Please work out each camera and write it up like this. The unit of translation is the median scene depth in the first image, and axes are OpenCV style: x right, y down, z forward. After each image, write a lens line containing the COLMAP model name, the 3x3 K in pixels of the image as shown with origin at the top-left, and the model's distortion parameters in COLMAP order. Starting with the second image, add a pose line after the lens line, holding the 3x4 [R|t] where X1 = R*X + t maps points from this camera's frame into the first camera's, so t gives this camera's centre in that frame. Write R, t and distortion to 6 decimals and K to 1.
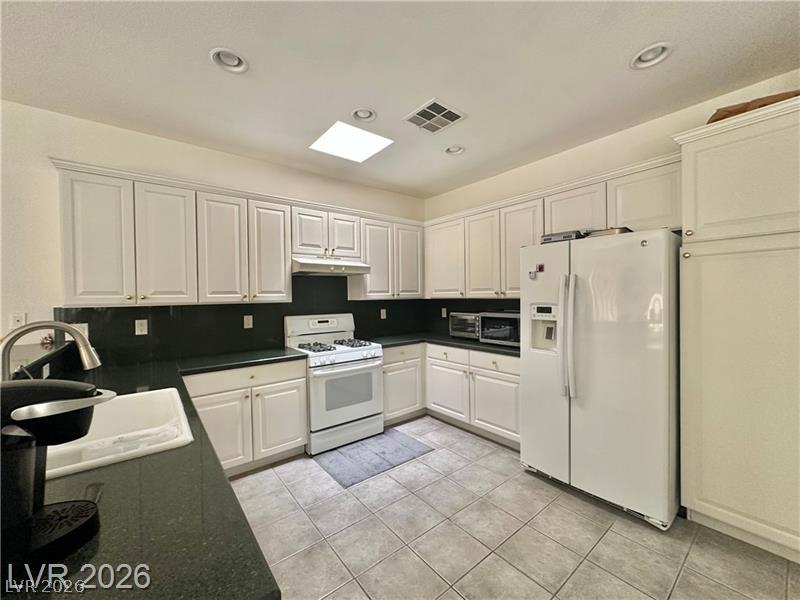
lens RADIAL K [[320.0, 0, 397.7], [0, 320.0, 299.3], [0, 0, 1]] dist [-0.002368, 0.000341]
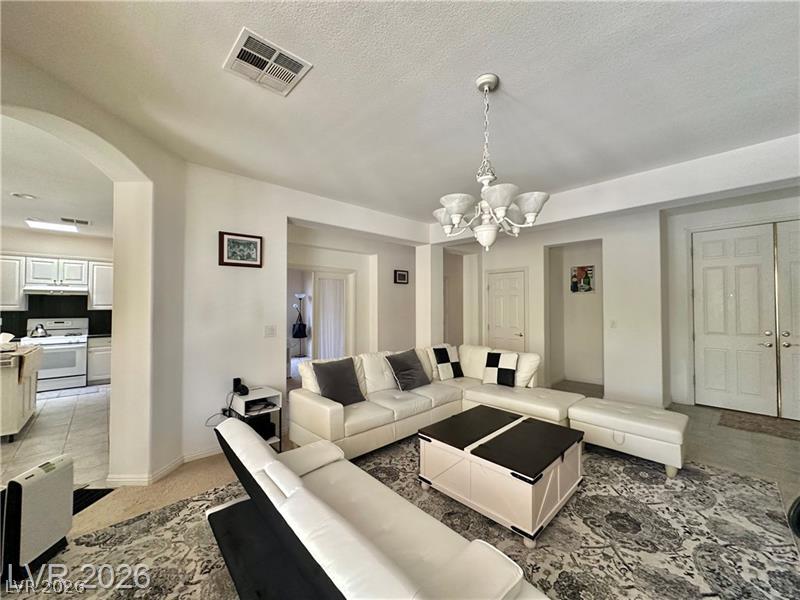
lens RADIAL K [[320.0, 0, 400.0], [0, 320.0, 300.5], [0, 0, 1]] dist [-0.002368, 0.000341]
pose [[0.996361, 0.014421, 0.084008, 1.566810], [-0.012278, 0.999588, -0.025962, -0.027962], [-0.084348, 0.024836, 0.996127, -0.925242]]
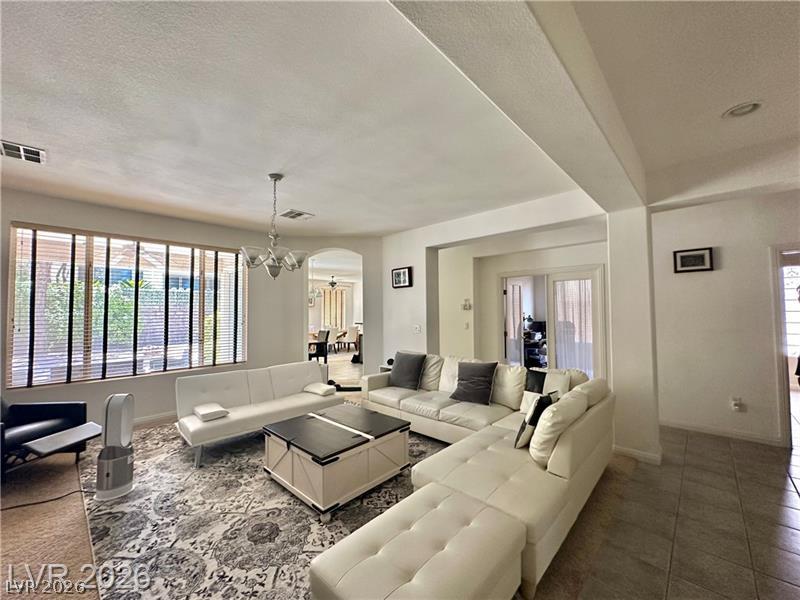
lens RADIAL K [[320.0, 0, 400.4], [0, 320.0, 300.1], [0, 0, 1]] dist [-0.002368, 0.000341]
pose [[0.141087, -0.019563, -0.989804, 2.812899], [-0.002990, 0.999792, -0.020187, -0.059341], [0.989993, 0.005808, 0.140999, -0.096081]]
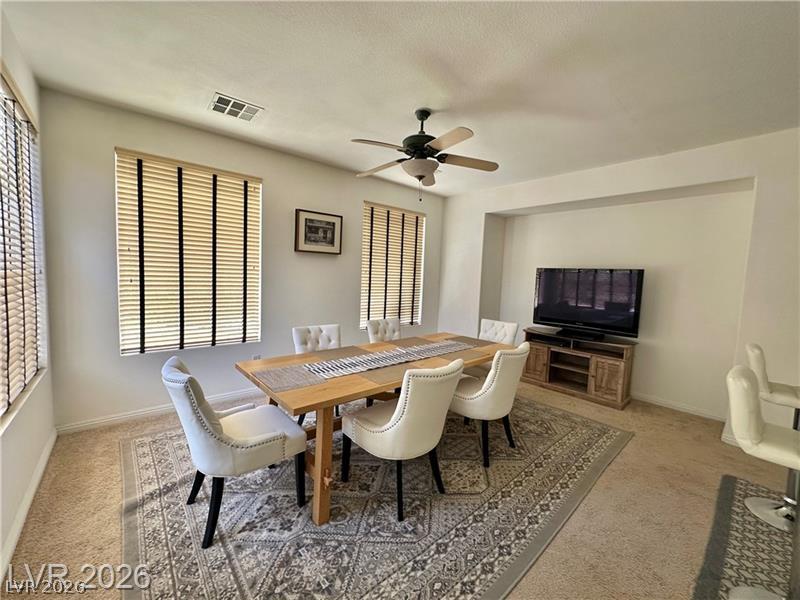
lens RADIAL K [[320.0, 0, 399.2], [0, 320.0, 299.6], [0, 0, 1]] dist [-0.002368, 0.000341]
pose [[0.050432, 0.099171, -0.993792, -0.135048], [-0.051082, 0.994012, 0.096600, -0.011520], [0.997420, 0.045893, 0.055196, -0.438119]]
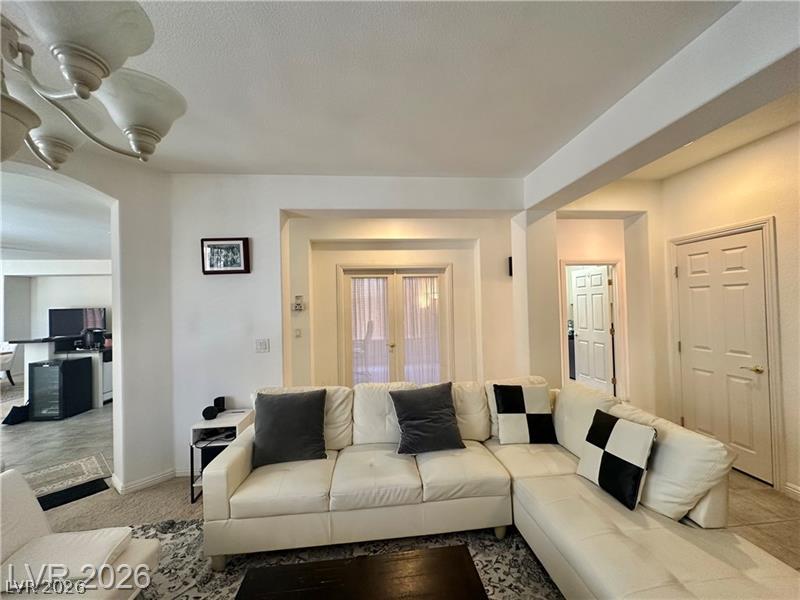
lens RADIAL K [[320.0, 0, 396.4], [0, 320.0, 299.4], [0, 0, 1]] dist [-0.002368, 0.000341]
pose [[0.839118, -0.015287, -0.543735, 2.072994], [0.007171, 0.999829, -0.017044, -0.063738], [0.543903, 0.010403, 0.839084, -0.366448]]
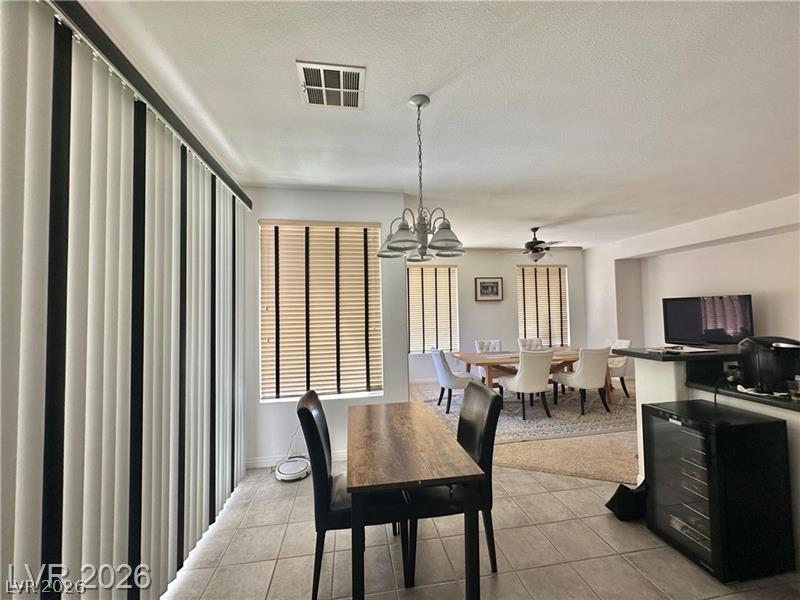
lens RADIAL K [[320.0, 0, 400.3], [0, 320.0, 299.5], [0, 0, 1]] dist [-0.002368, 0.000341]
pose [[-0.484867, -0.006069, -0.874567, 0.749367], [0.020195, 0.999632, -0.018134, -0.037545], [0.874355, -0.026454, -0.484566, -0.172511]]
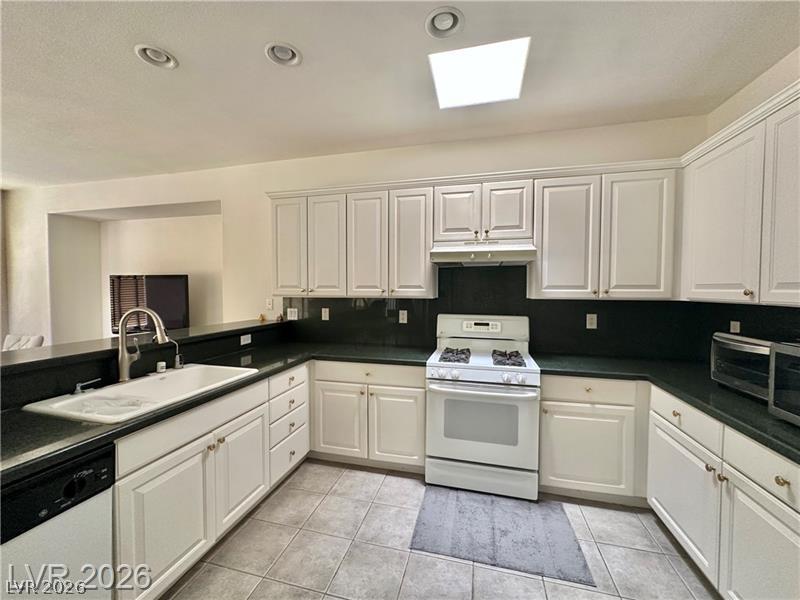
lens RADIAL K [[320.0, 0, 398.5], [0, 320.0, 298.7], [0, 0, 1]] dist [-0.002368, 0.000341]
pose [[0.609139, 0.040291, -0.792040, 0.295795], [-0.020910, 0.999177, 0.034747, -0.018103], [0.792788, -0.004604, 0.609480, 0.389840]]
